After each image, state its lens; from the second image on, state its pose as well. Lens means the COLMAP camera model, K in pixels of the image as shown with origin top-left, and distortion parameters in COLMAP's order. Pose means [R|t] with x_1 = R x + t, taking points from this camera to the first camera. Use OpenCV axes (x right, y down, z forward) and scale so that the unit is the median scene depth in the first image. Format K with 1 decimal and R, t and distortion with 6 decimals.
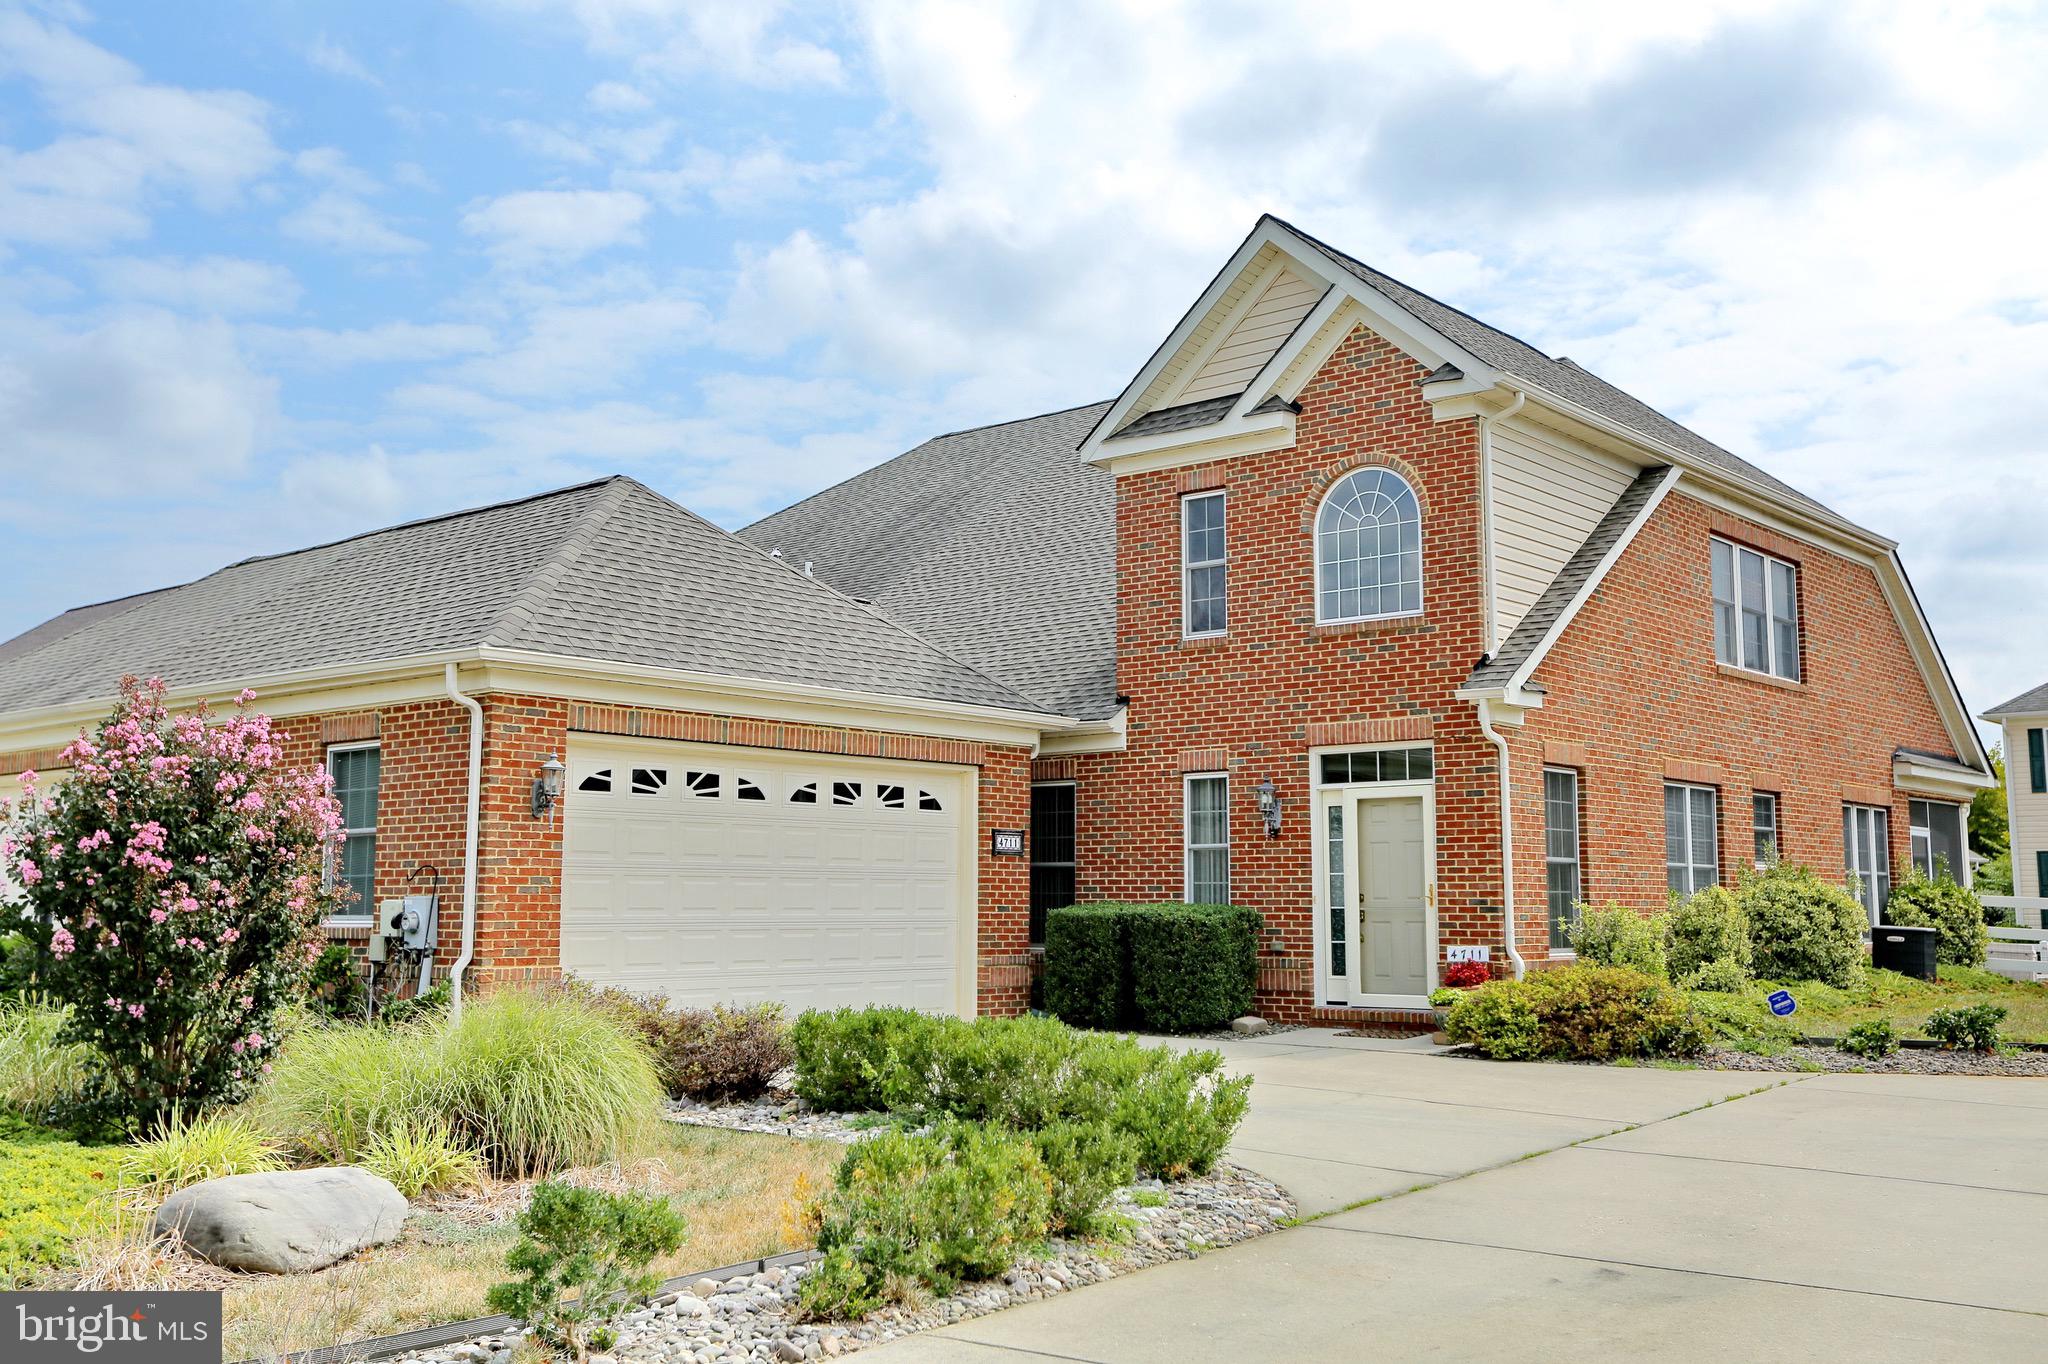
lens RADIAL K [[1986.9, 0, 1028.5], [0, 1986.9, 673.3], [0, 0, 1]] dist [0.028759, 0.000000]
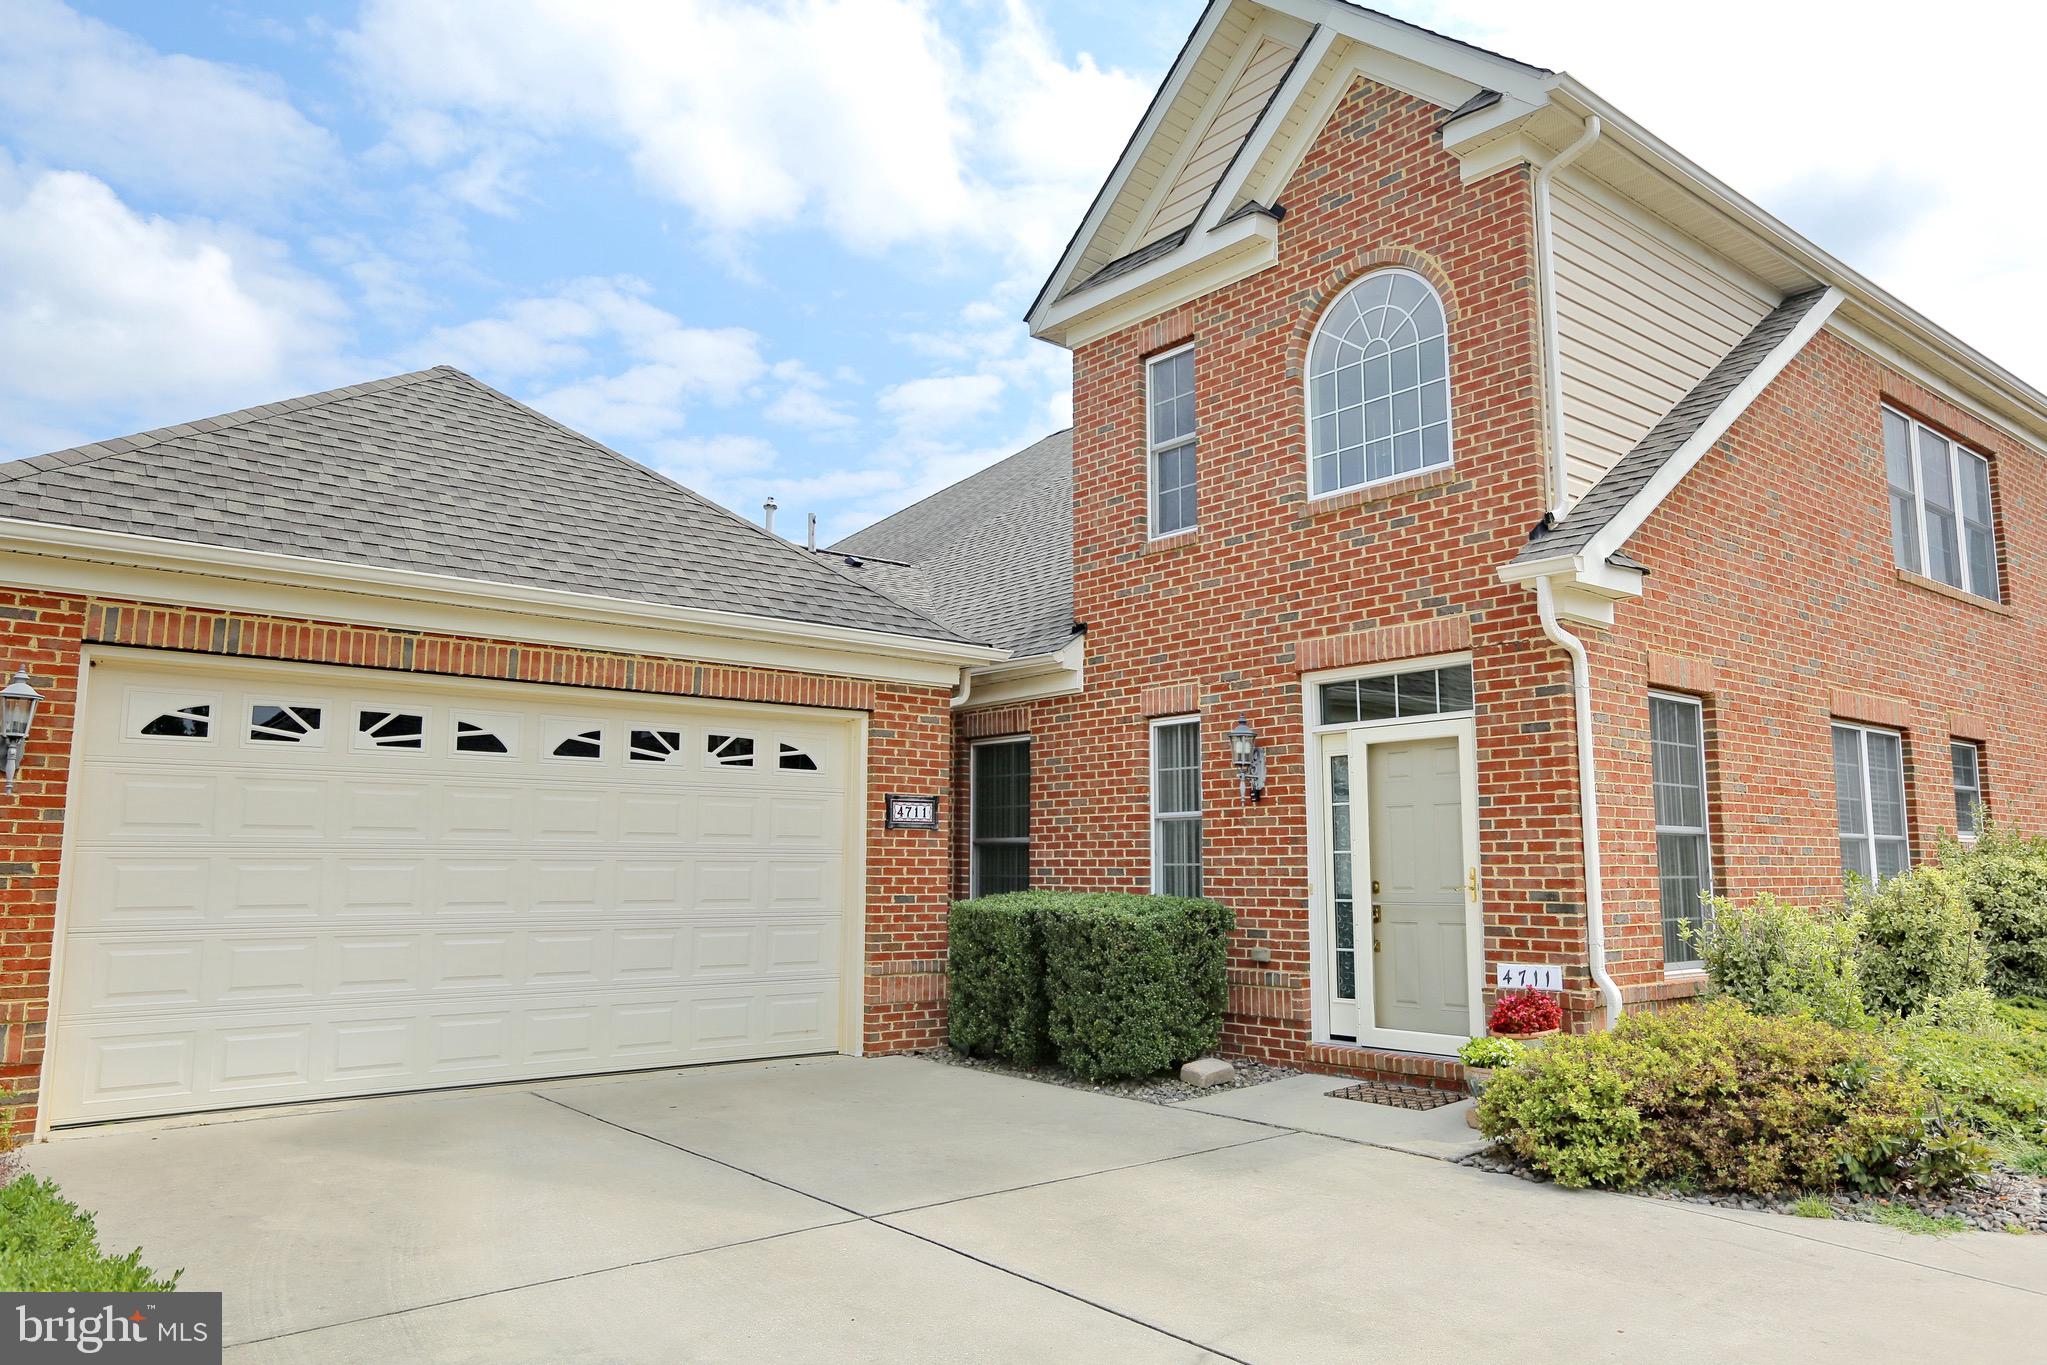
lens RADIAL K [[1406.6, 0, 1026.4], [0, 1406.6, 685.4], [0, 0, 1]] dist [-0.036396, 0.056501]
pose [[0.983810, -0.023540, -0.177661, 0.136658], [0.021125, 0.999657, -0.015475, 0.048089], [0.177964, 0.011472, 0.983970, 0.500375]]
